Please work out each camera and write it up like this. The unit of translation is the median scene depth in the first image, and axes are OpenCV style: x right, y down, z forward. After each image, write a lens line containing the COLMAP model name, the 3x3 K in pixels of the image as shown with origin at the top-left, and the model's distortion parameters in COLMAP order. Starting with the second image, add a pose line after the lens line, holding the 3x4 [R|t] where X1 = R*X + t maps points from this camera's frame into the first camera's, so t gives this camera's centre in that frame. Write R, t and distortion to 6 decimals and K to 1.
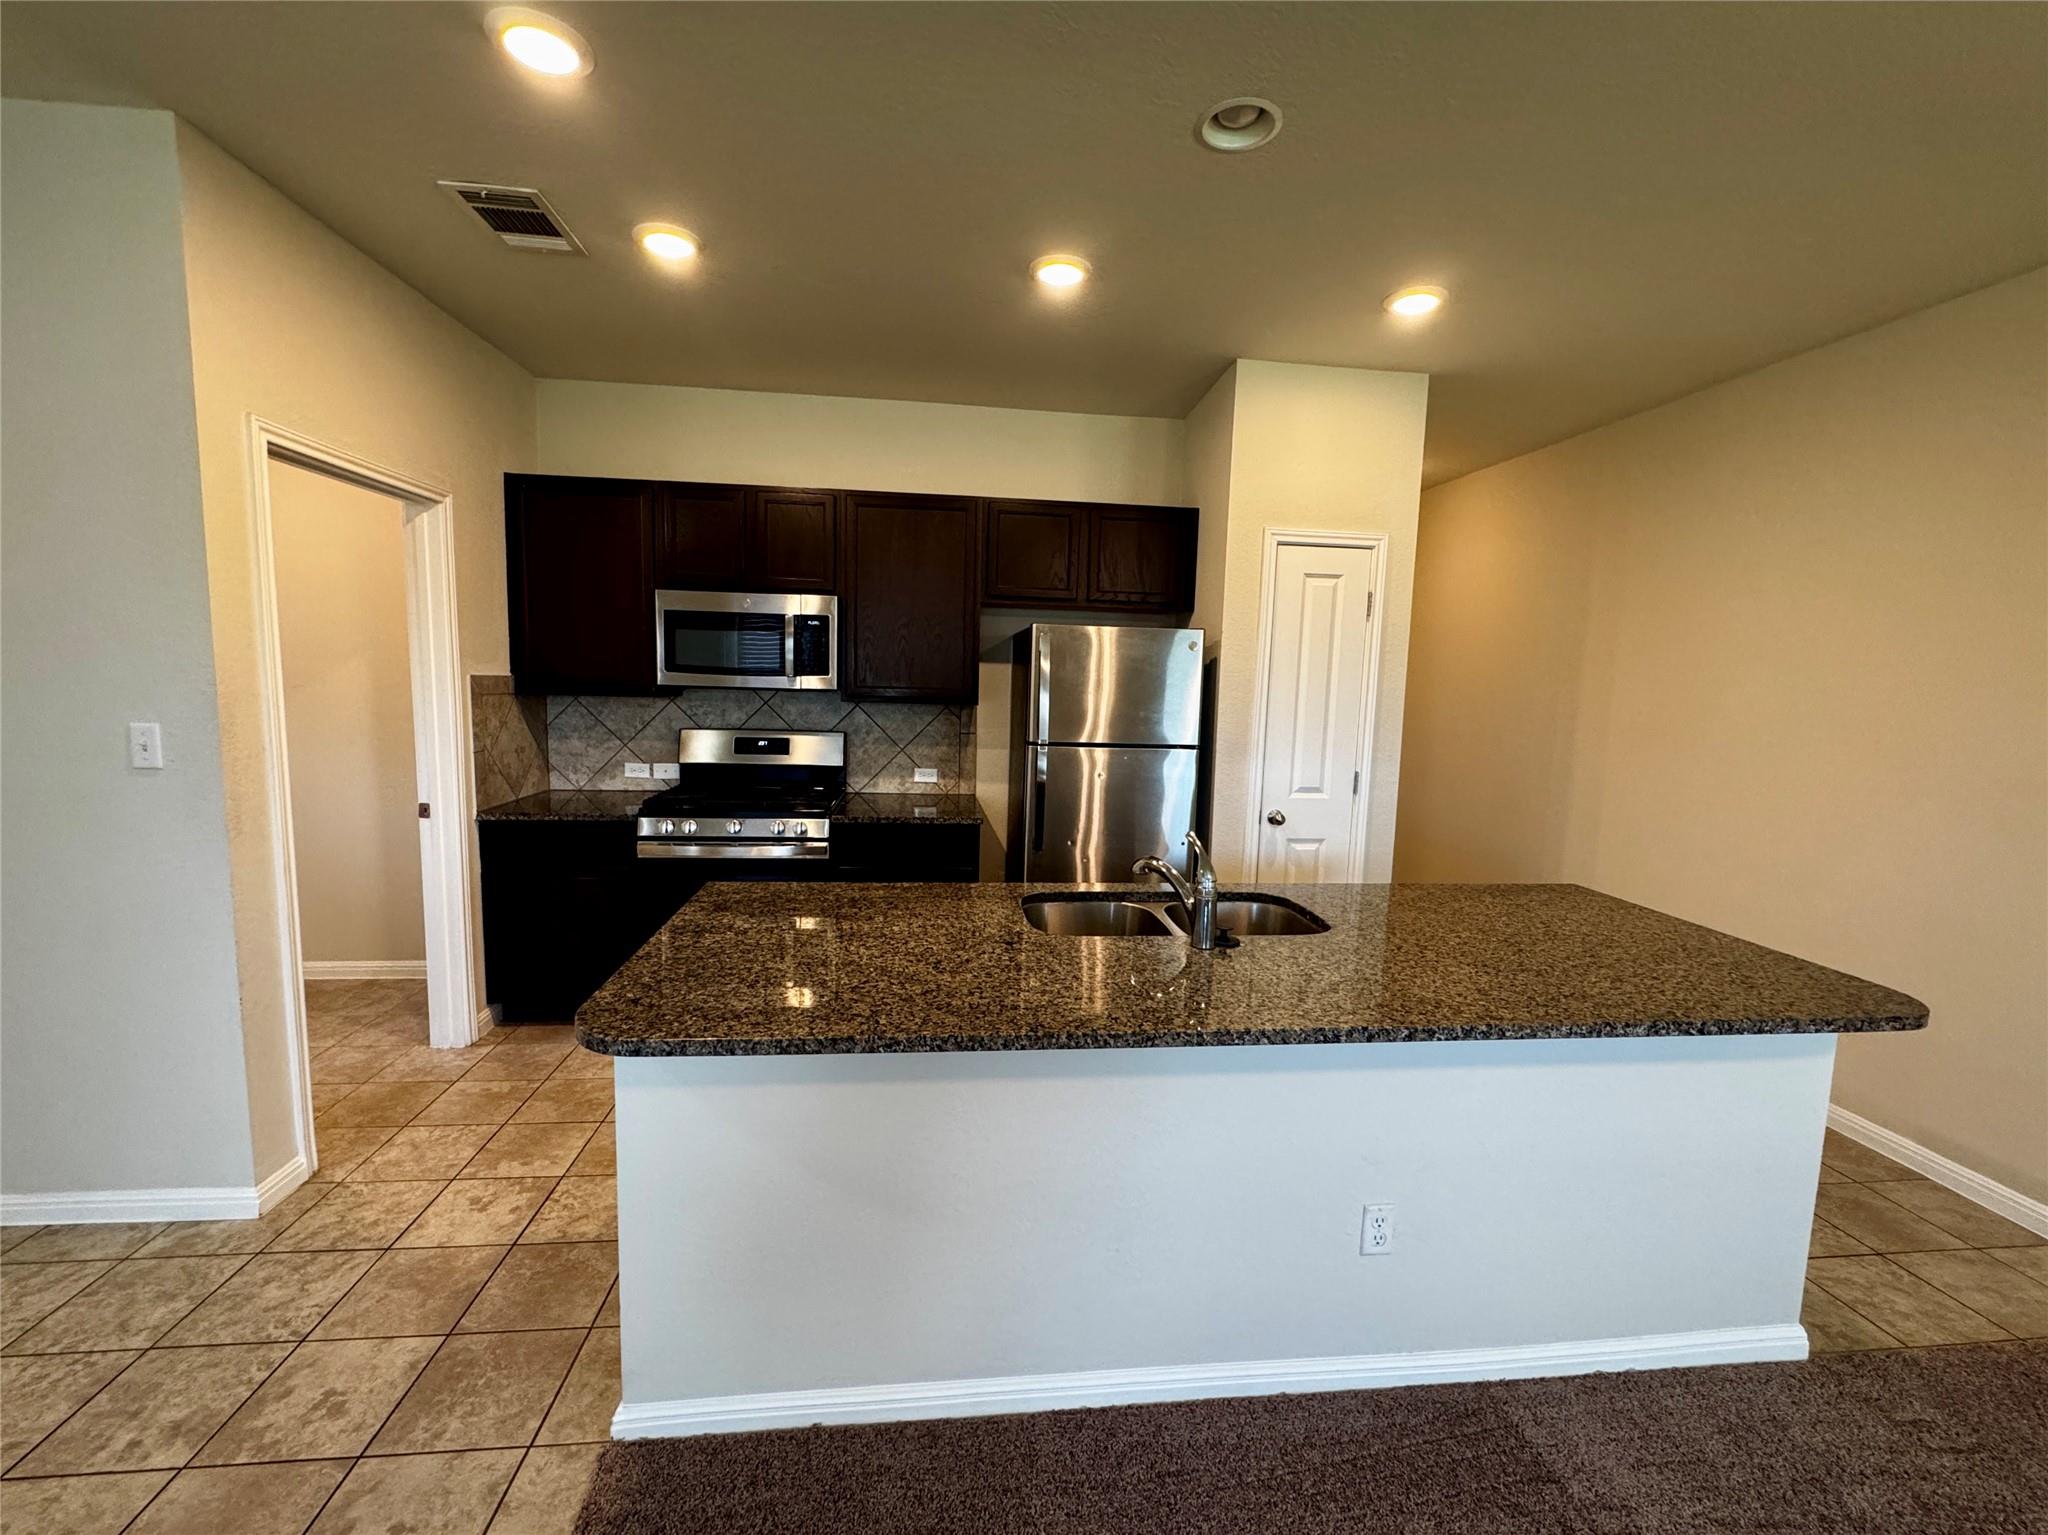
lens RADIAL K [[848.2, 0, 1024.0], [0, 848.2, 767.5], [0, 0, 1]] dist [-0.001154, -0.000342]
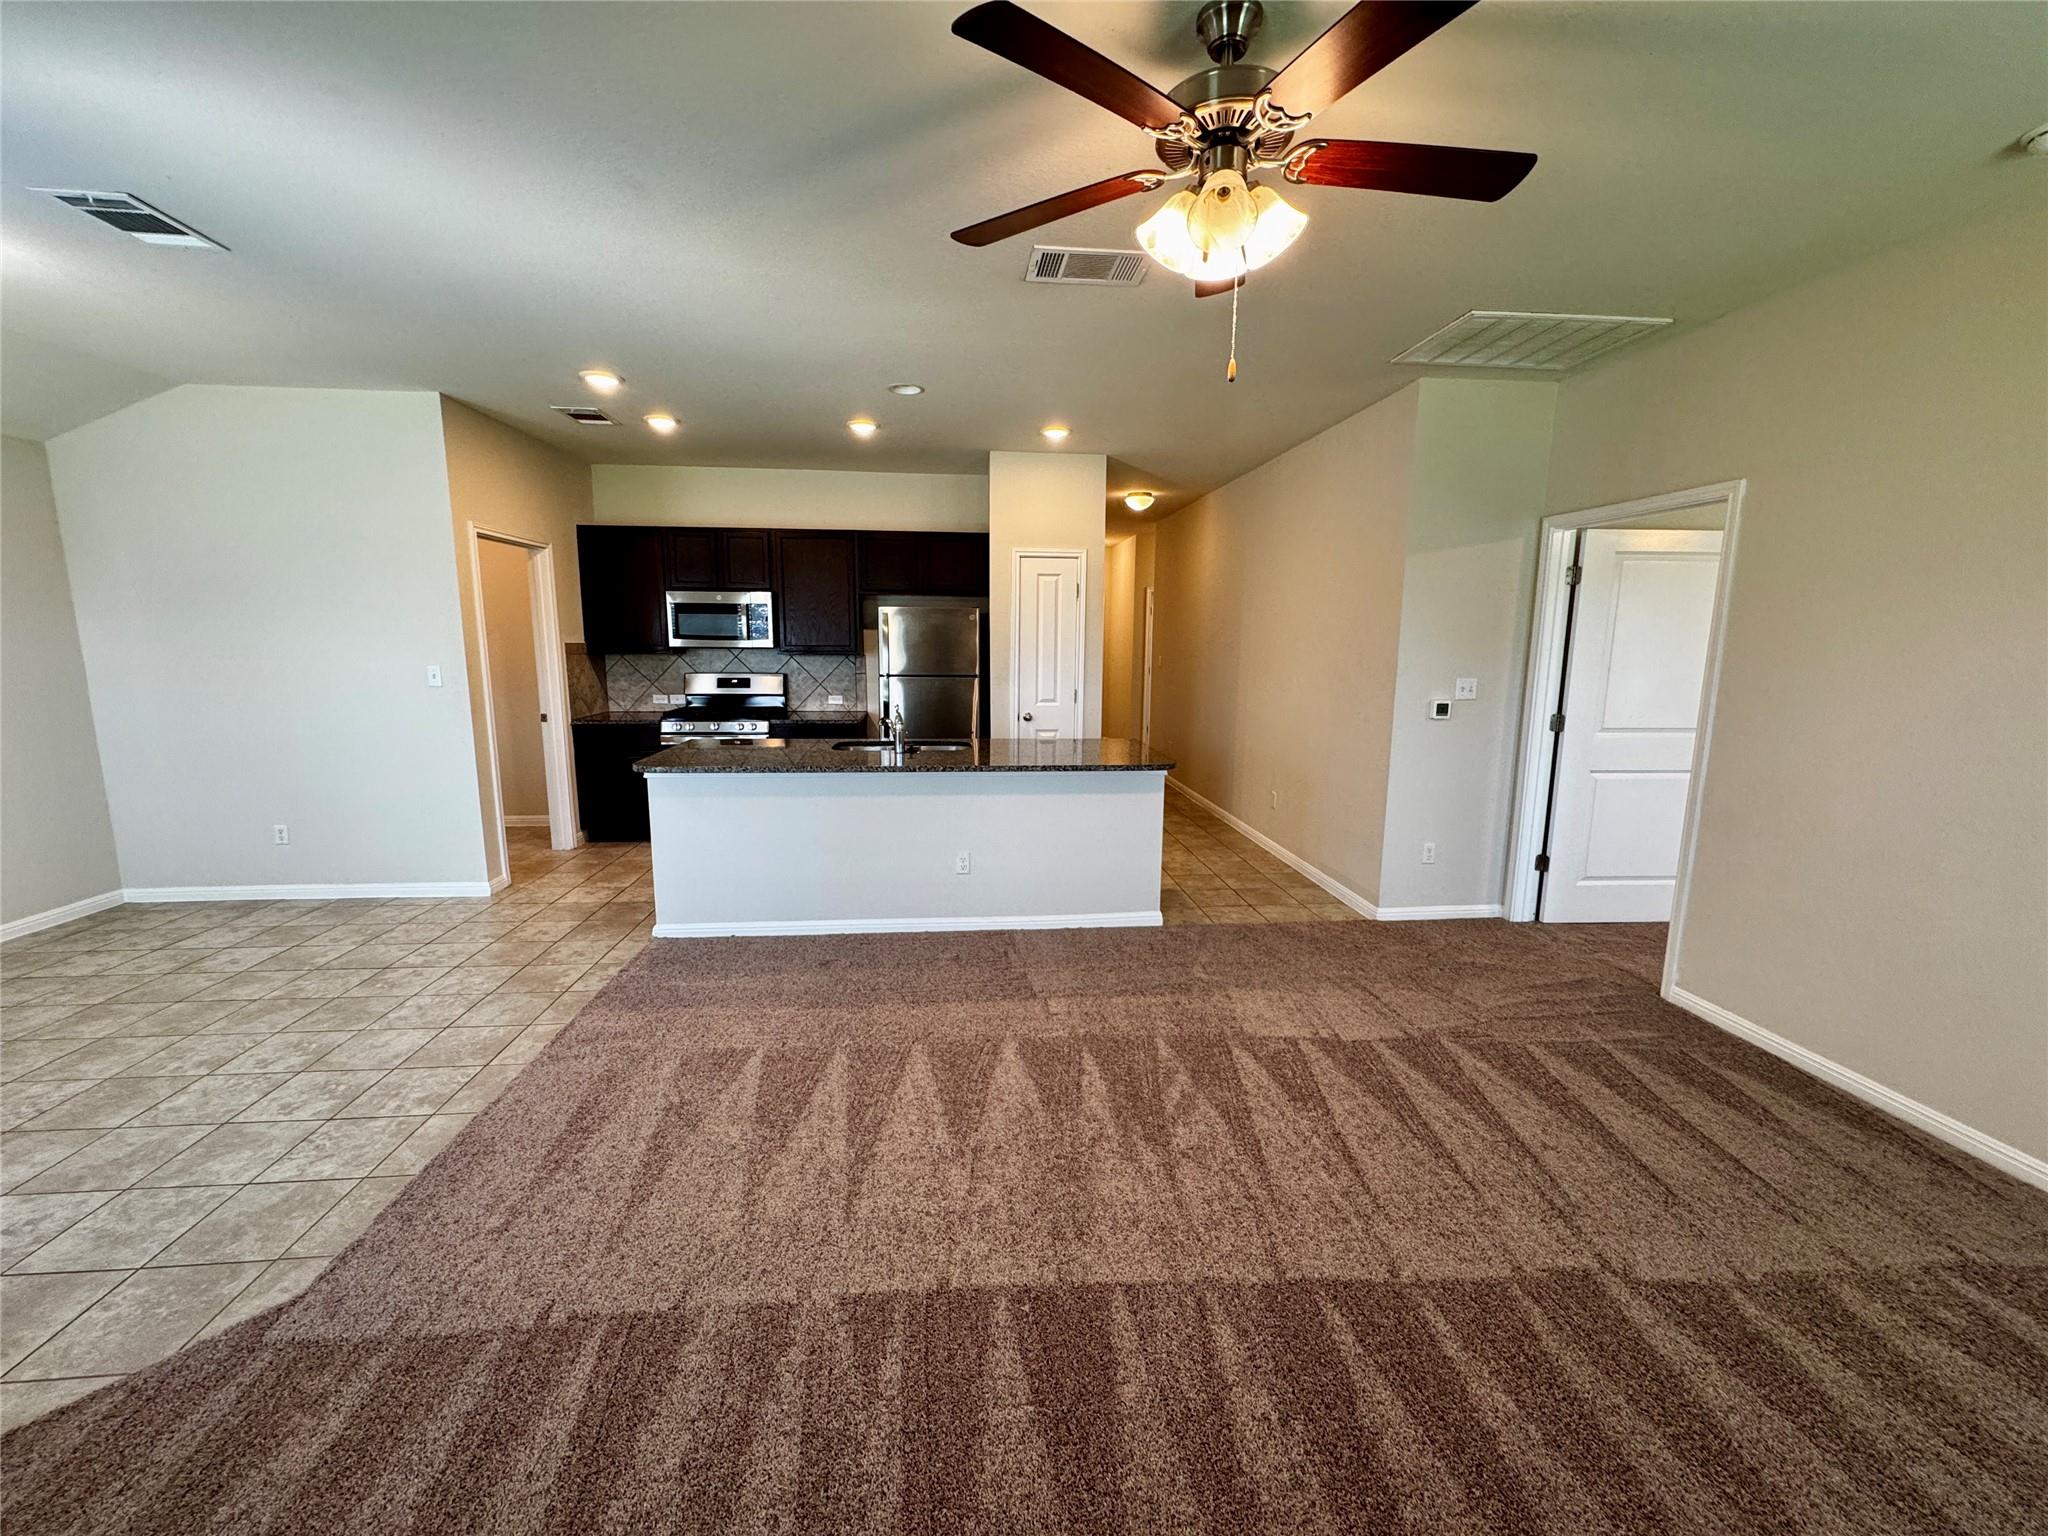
lens RADIAL K [[815.4, 0, 1024.0], [0, 815.4, 768.0], [0, 0, 1]] dist [-0.000733, 0.000019]
pose [[0.999577, -0.017277, -0.023409, 0.323025], [0.018413, 0.998617, 0.049235, 0.080755], [0.022526, -0.049645, 0.998513, -0.650213]]
